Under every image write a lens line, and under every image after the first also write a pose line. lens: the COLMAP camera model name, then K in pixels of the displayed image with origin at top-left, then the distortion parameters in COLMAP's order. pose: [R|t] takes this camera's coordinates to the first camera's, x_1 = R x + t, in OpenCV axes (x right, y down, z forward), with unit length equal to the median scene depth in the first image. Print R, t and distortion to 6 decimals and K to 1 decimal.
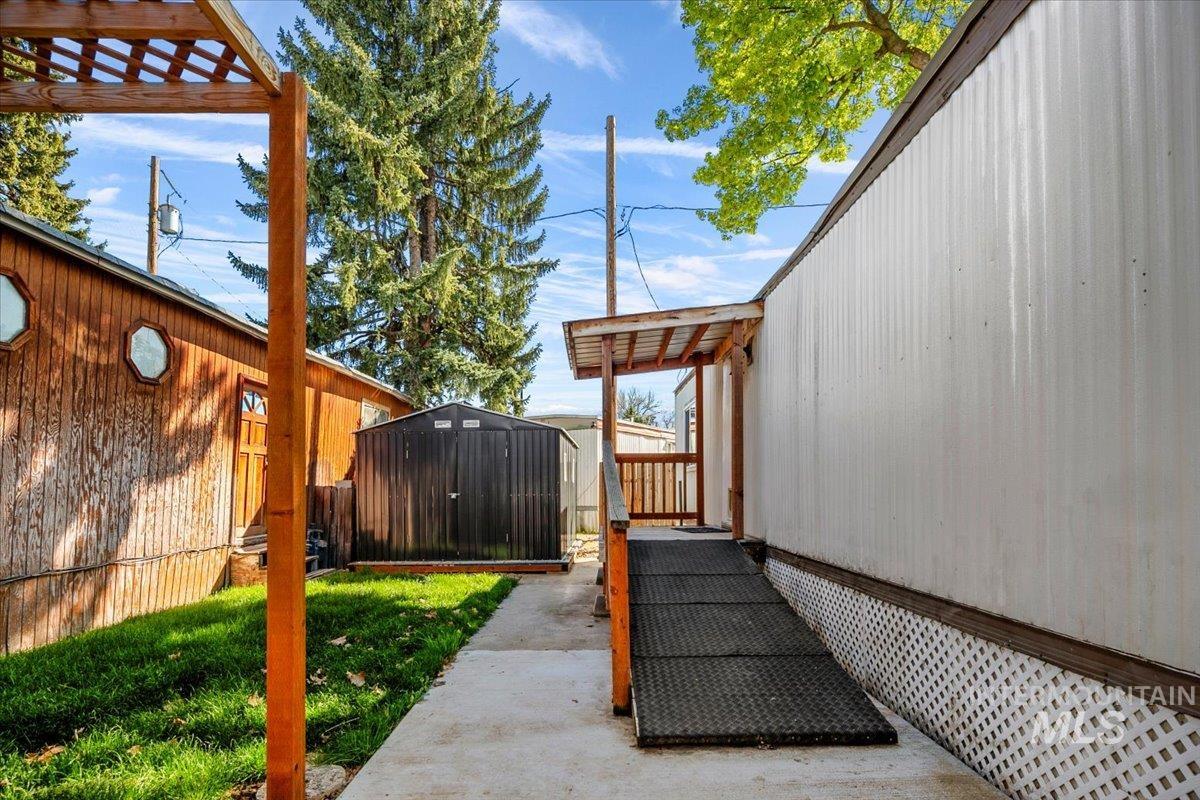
lens RADIAL K [[587.0, 0, 601.9], [0, 587.0, 476.5], [0, 0, 1]] dist [0.002448, -0.001061]
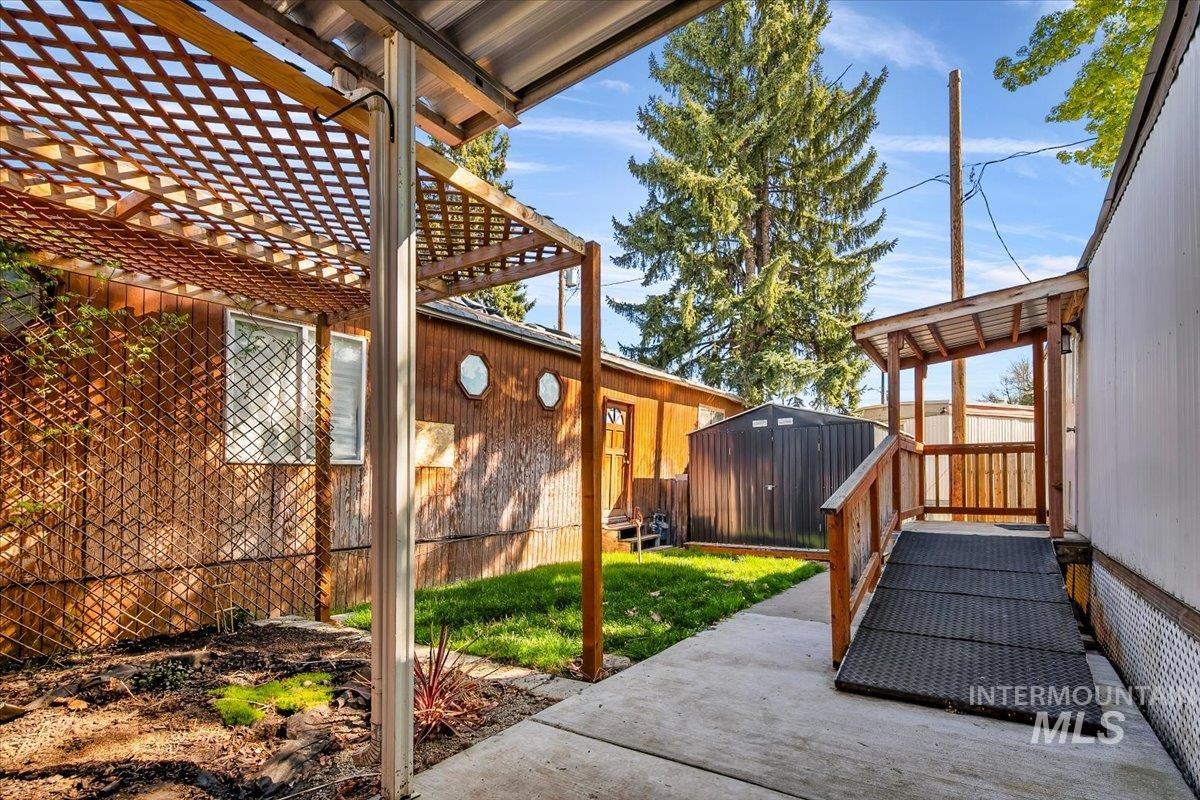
lens RADIAL K [[584.1, 0, 591.4], [0, 584.1, 462.1], [0, 0, 1]] dist [0.000034, -0.000847]
pose [[0.817540, -0.017509, -0.575606, 0.092194], [0.011631, 0.999836, -0.013894, -0.003178], [0.575754, 0.004664, 0.817609, -0.081953]]
